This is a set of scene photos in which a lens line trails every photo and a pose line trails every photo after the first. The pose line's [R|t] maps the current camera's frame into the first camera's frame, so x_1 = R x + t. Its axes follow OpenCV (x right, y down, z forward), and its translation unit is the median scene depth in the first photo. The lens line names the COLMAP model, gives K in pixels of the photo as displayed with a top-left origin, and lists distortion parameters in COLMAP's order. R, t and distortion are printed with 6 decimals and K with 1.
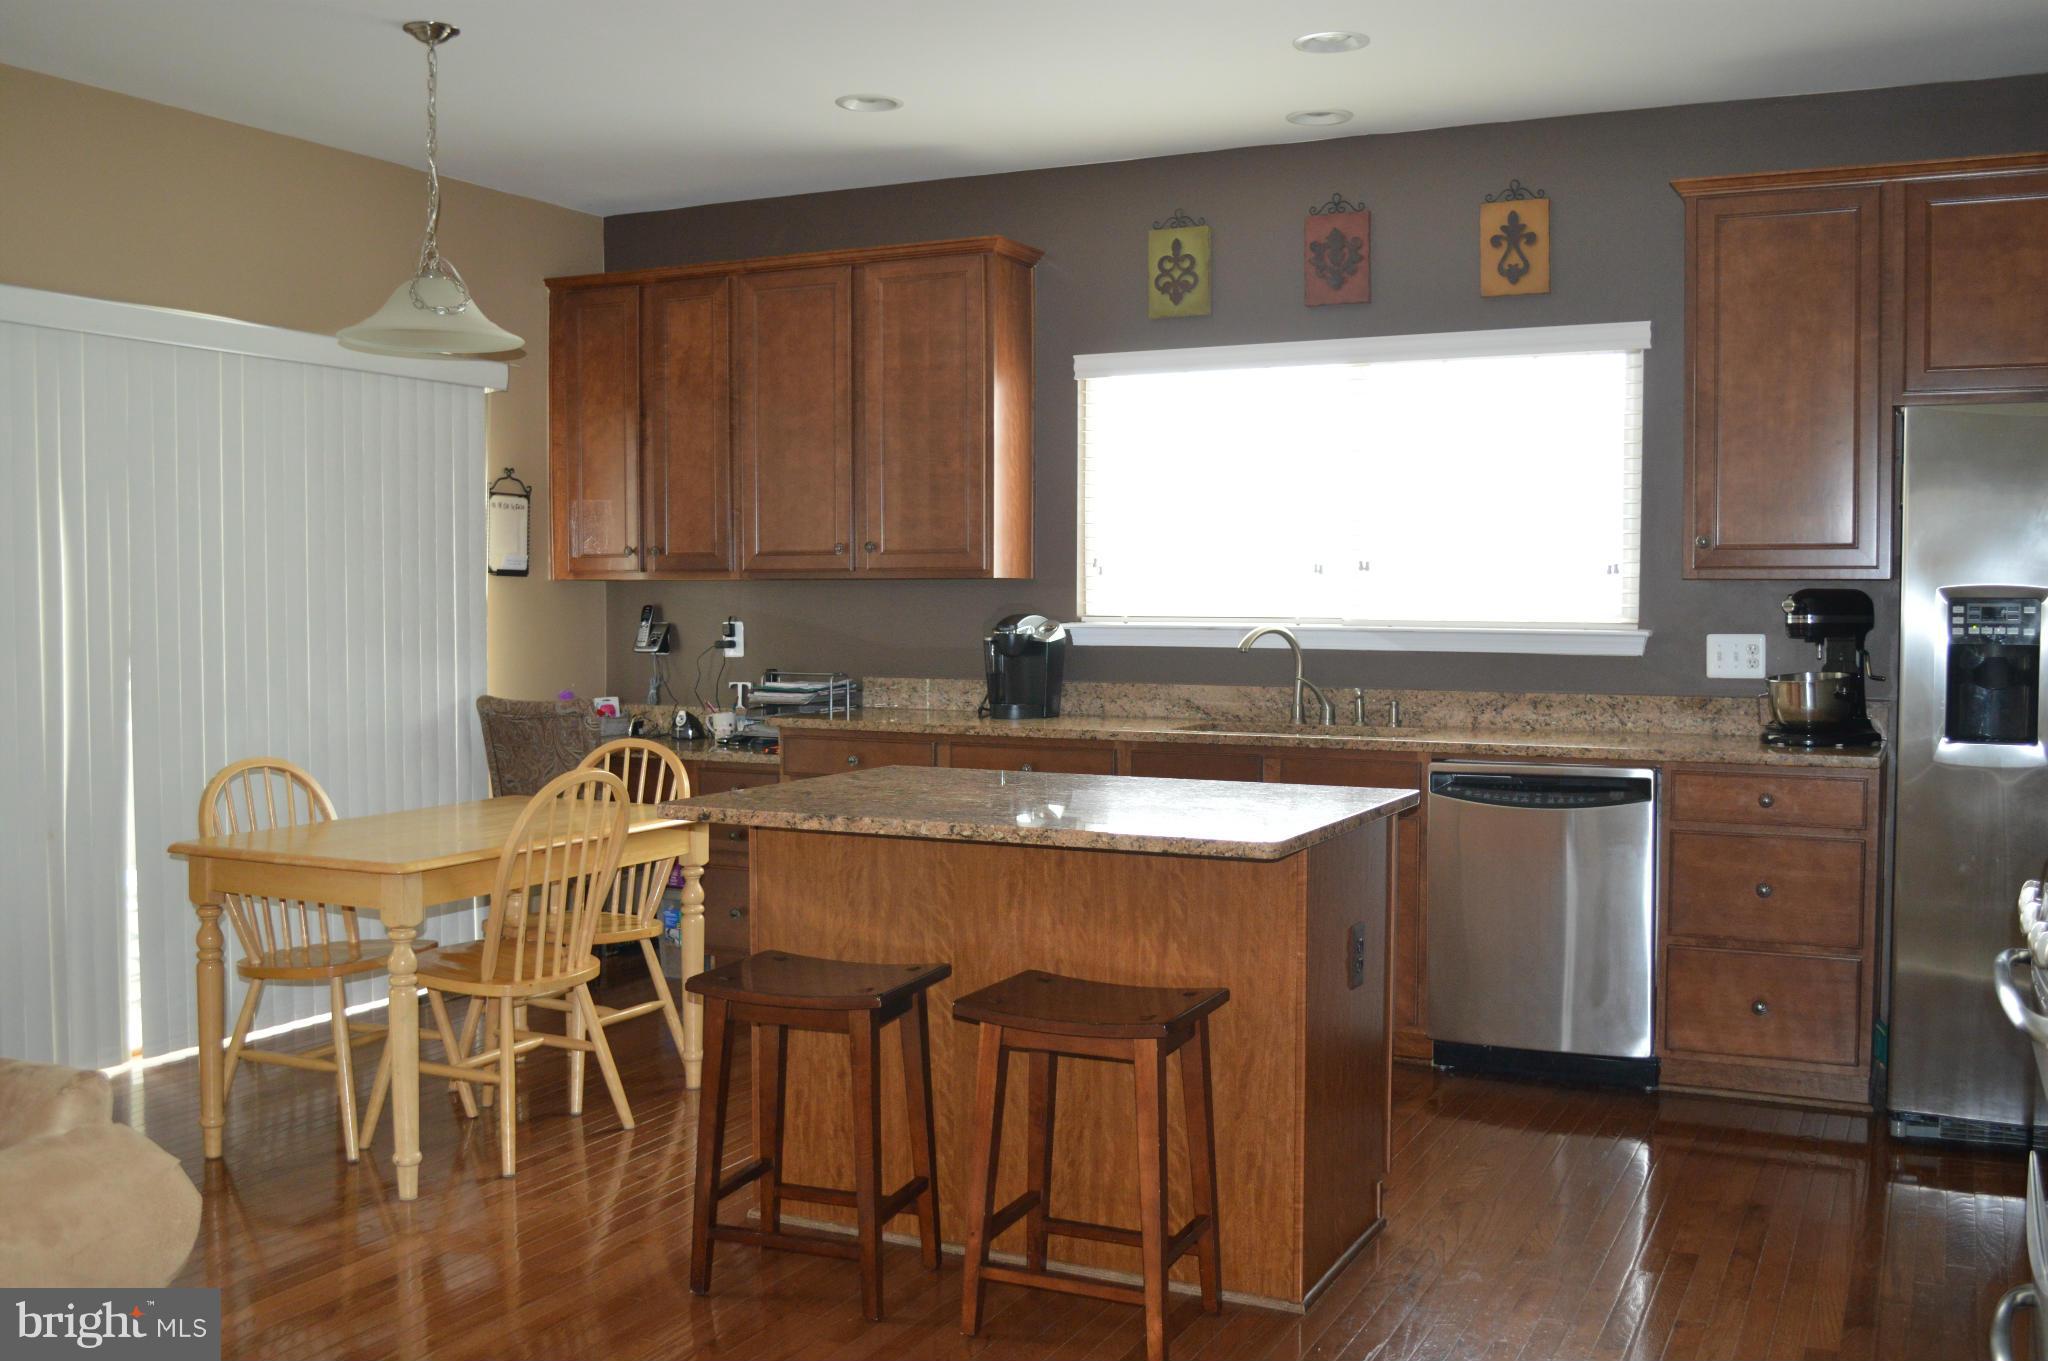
lens RADIAL K [[1922.6, 0, 1025.4], [0, 1922.6, 682.7], [0, 0, 1]] dist [-0.038746, 0.000000]
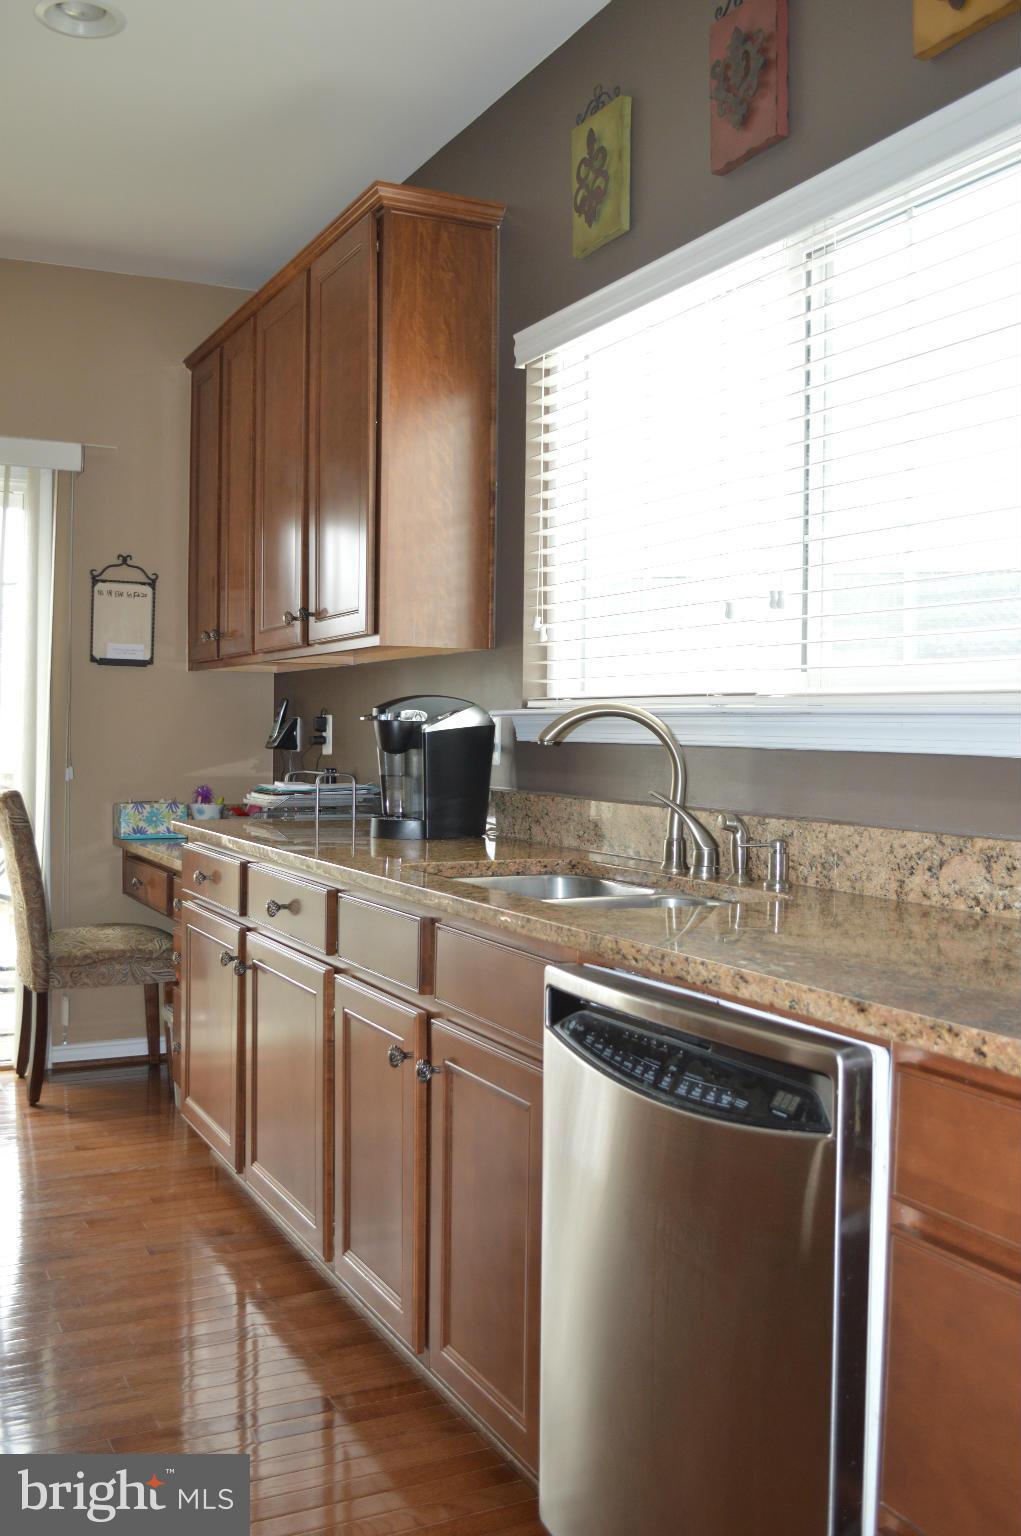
lens RADIAL K [[1441.9, 0, 509.3], [0, 1441.9, 765.7], [0, 0, 1]] dist [-0.038746, 0.000000]
pose [[0.784946, 0.021129, -0.619203, 0.366905], [-0.036188, 0.999276, -0.011776, -0.004145], [0.618506, 0.031652, 0.785142, 0.599403]]
